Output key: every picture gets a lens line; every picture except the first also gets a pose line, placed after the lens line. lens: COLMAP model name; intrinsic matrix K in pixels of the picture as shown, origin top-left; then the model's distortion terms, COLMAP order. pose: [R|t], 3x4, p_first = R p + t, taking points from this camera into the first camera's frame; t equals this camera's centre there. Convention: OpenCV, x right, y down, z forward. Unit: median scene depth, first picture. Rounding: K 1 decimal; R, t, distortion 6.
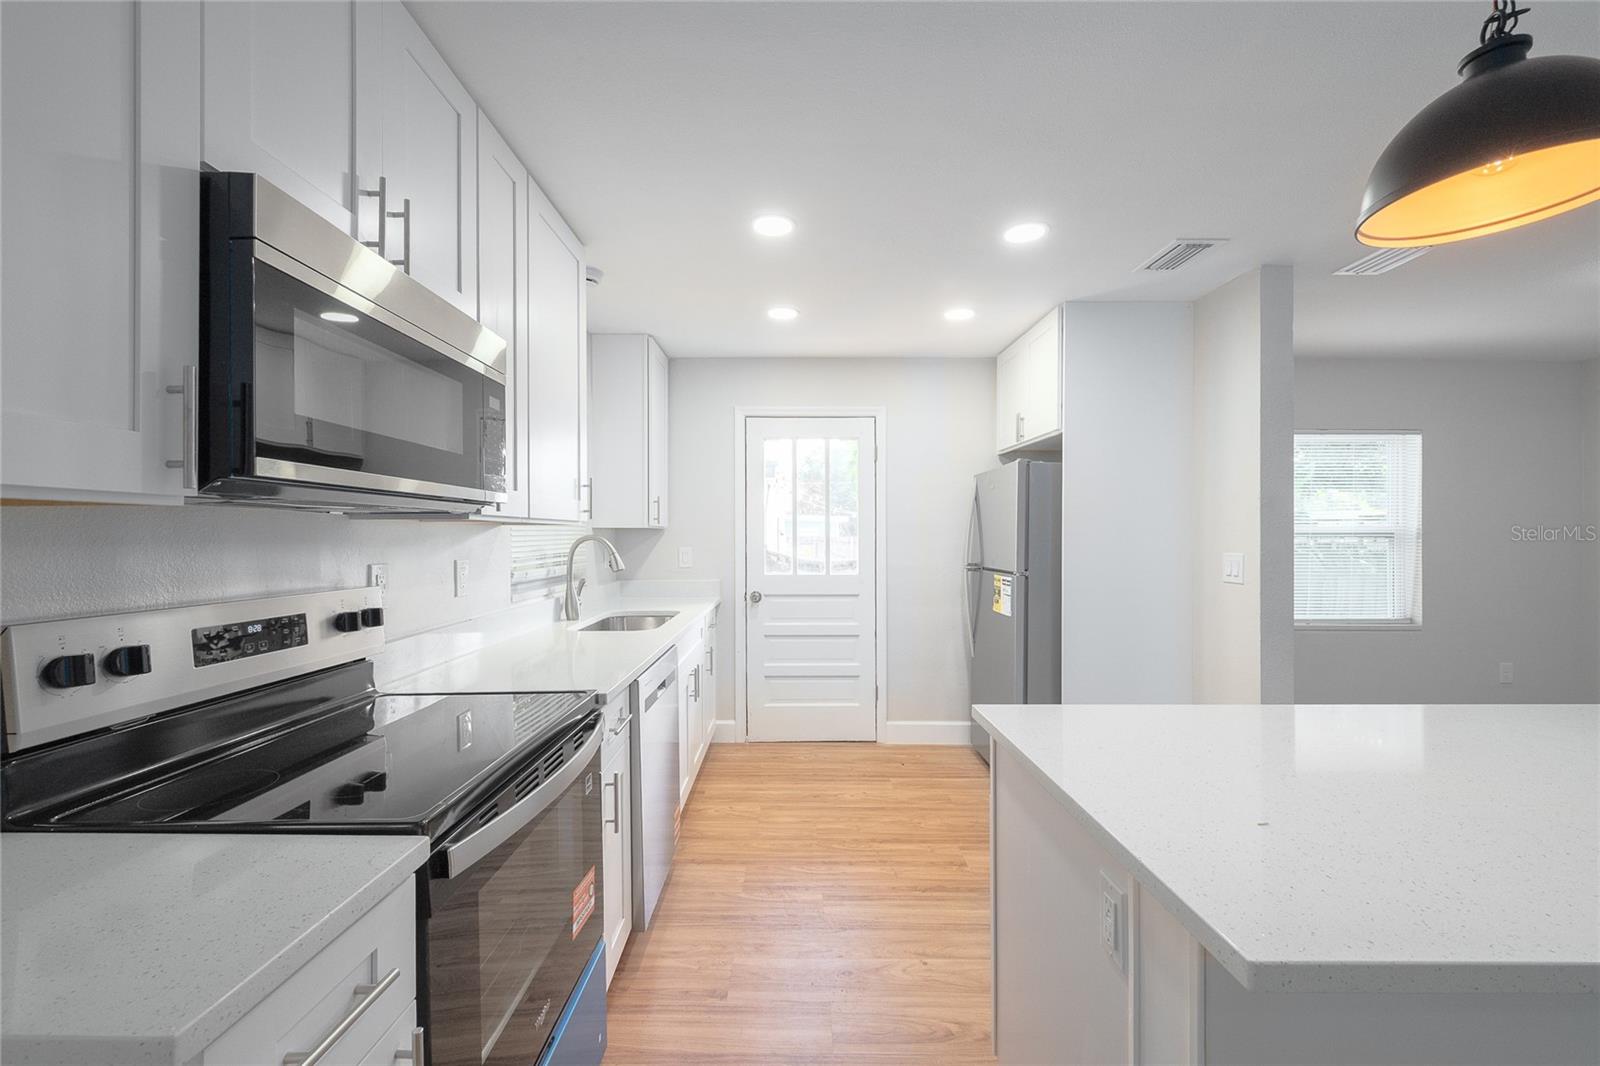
lens RADIAL K [[636.6, 0, 795.4], [0, 636.6, 530.8], [0, 0, 1]] dist [-0.001412, -0.000023]
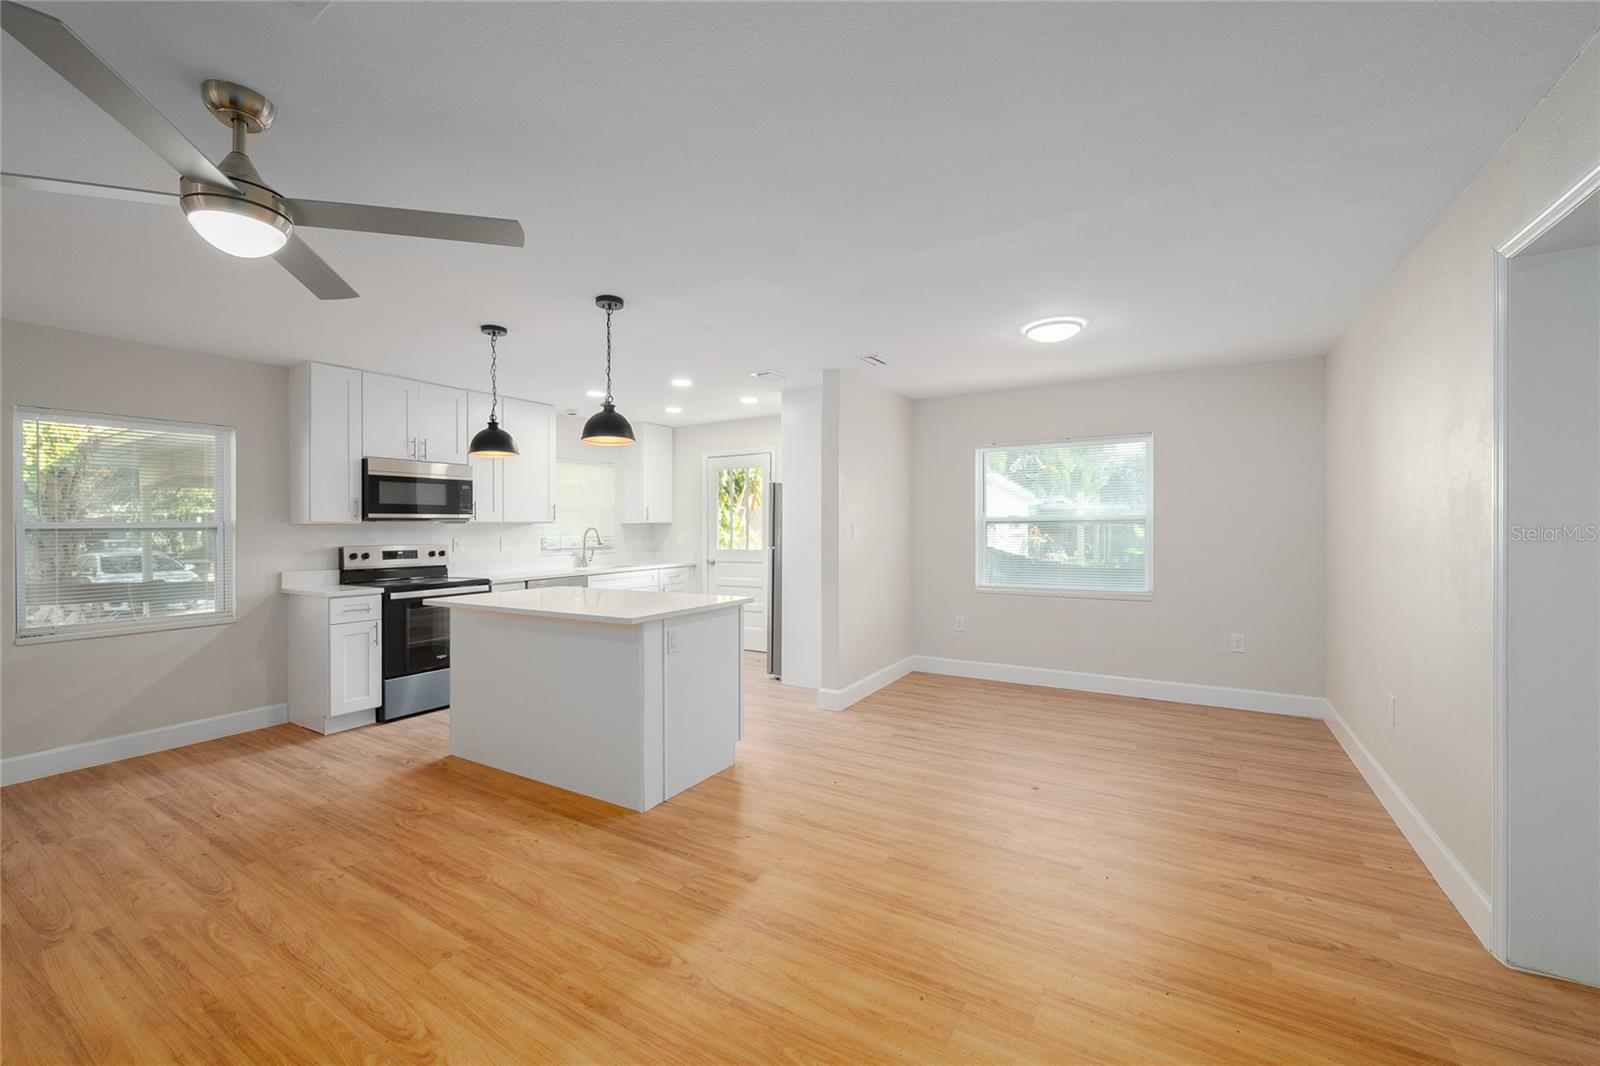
lens RADIAL K [[634.7, 0, 811.7], [0, 634.7, 521.0], [0, 0, 1]] dist [-0.003179, 0.000231]
pose [[0.866156, -0.011394, -0.499644, 1.384331], [0.012857, 0.999917, -0.000514, -0.003708], [0.499609, -0.005979, 0.866230, -0.471027]]
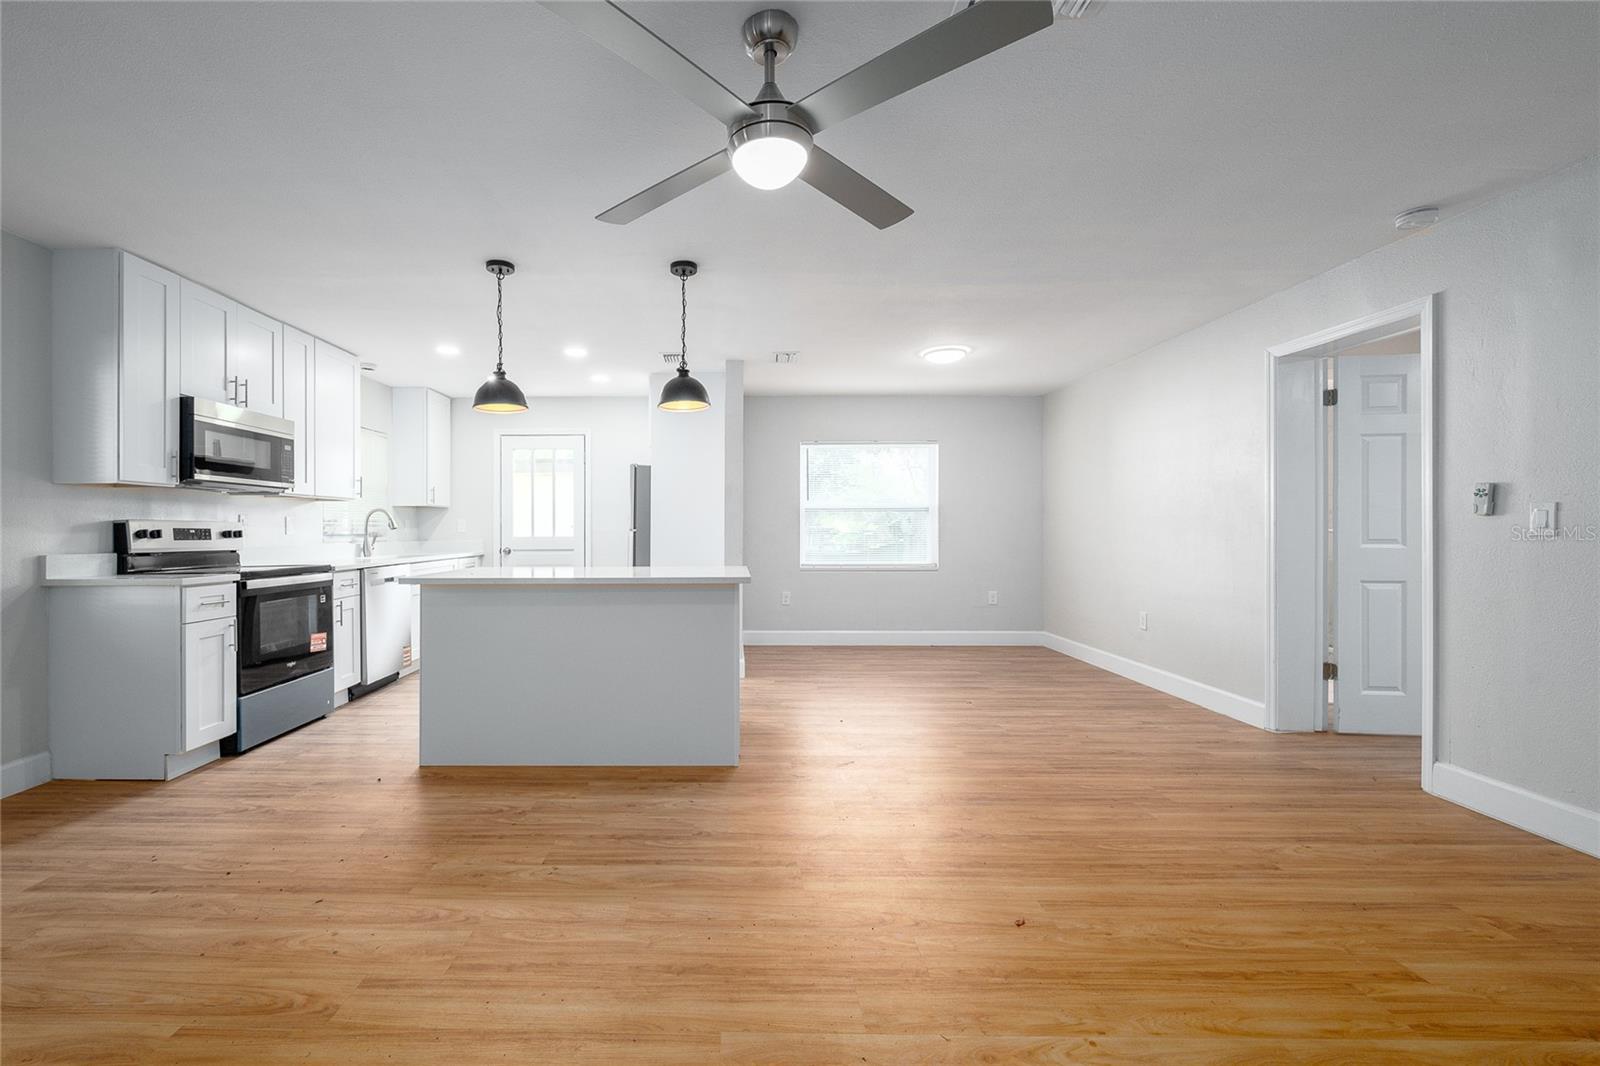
lens RADIAL K [[657.7, 0, 729.1], [0, 657.7, 524.6], [0, 0, 1]] dist [-0.001904, -0.000210]
pose [[0.999976, -0.004542, -0.005218, 0.657822], [0.004541, 0.999990, -0.000091, 0.056086], [0.005219, 0.000067, 0.999986, -0.808982]]
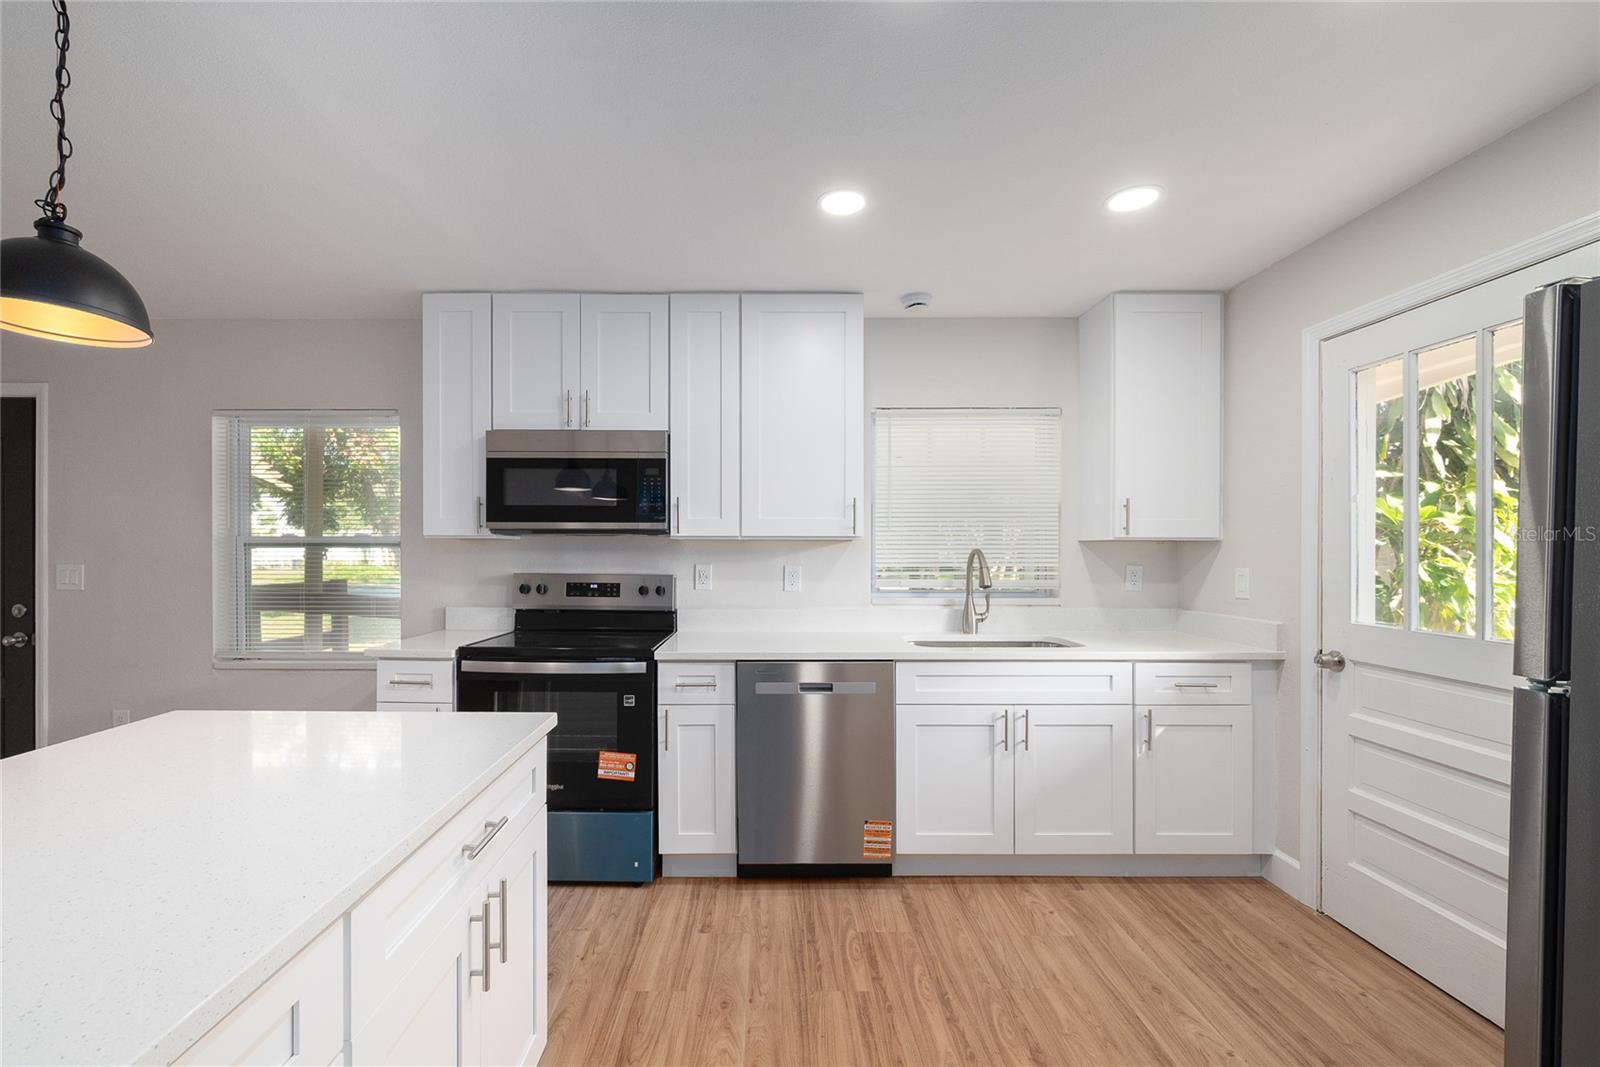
lens RADIAL K [[630.4, 0, 748.9], [0, 630.4, 549.9], [0, 0, 1]] dist [-0.002204, -0.000114]
pose [[0.004910, 0.000245, -0.999988, 0.652334], [0.003834, 0.999993, 0.000264, 0.006488], [0.999981, -0.003835, 0.004909, 0.654954]]
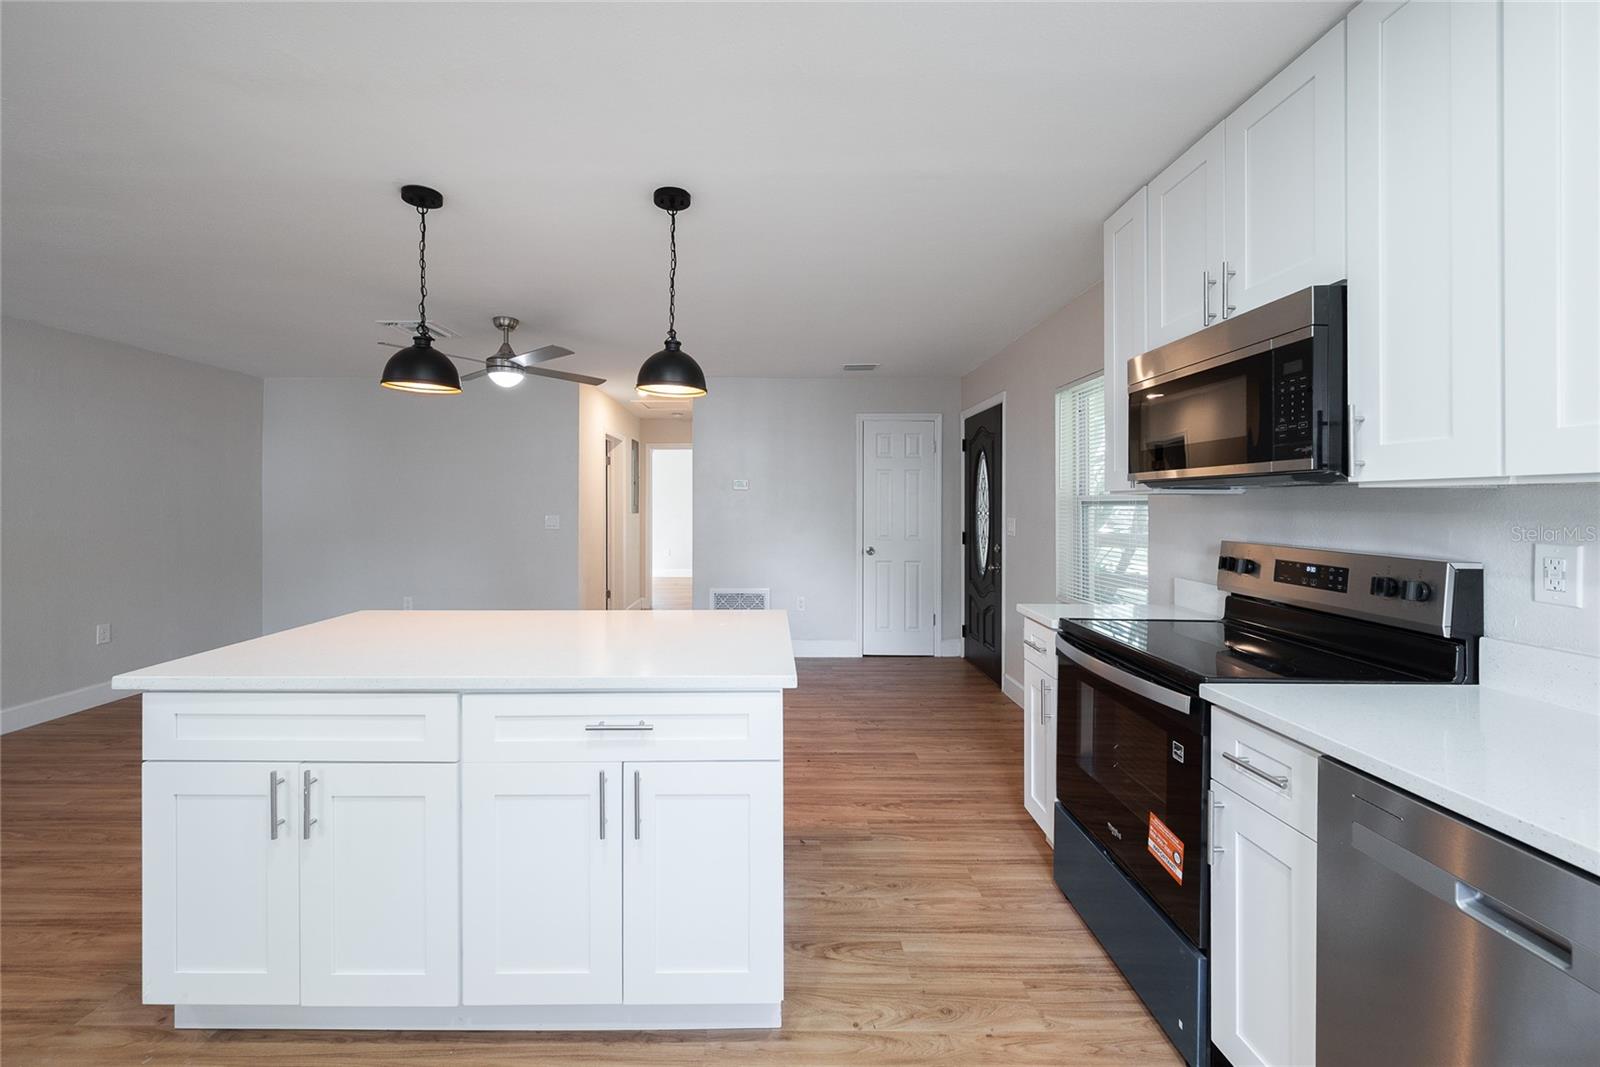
lens RADIAL K [[636.3, 0, 783.6], [0, 636.3, 506.5], [0, 0, 1]] dist [0.000709, -0.000003]
pose [[-0.999502, -0.004048, -0.031285, 0.174931], [-0.003974, 0.999989, -0.002418, 0.006736], [0.031295, -0.002292, -0.999508, 1.000200]]
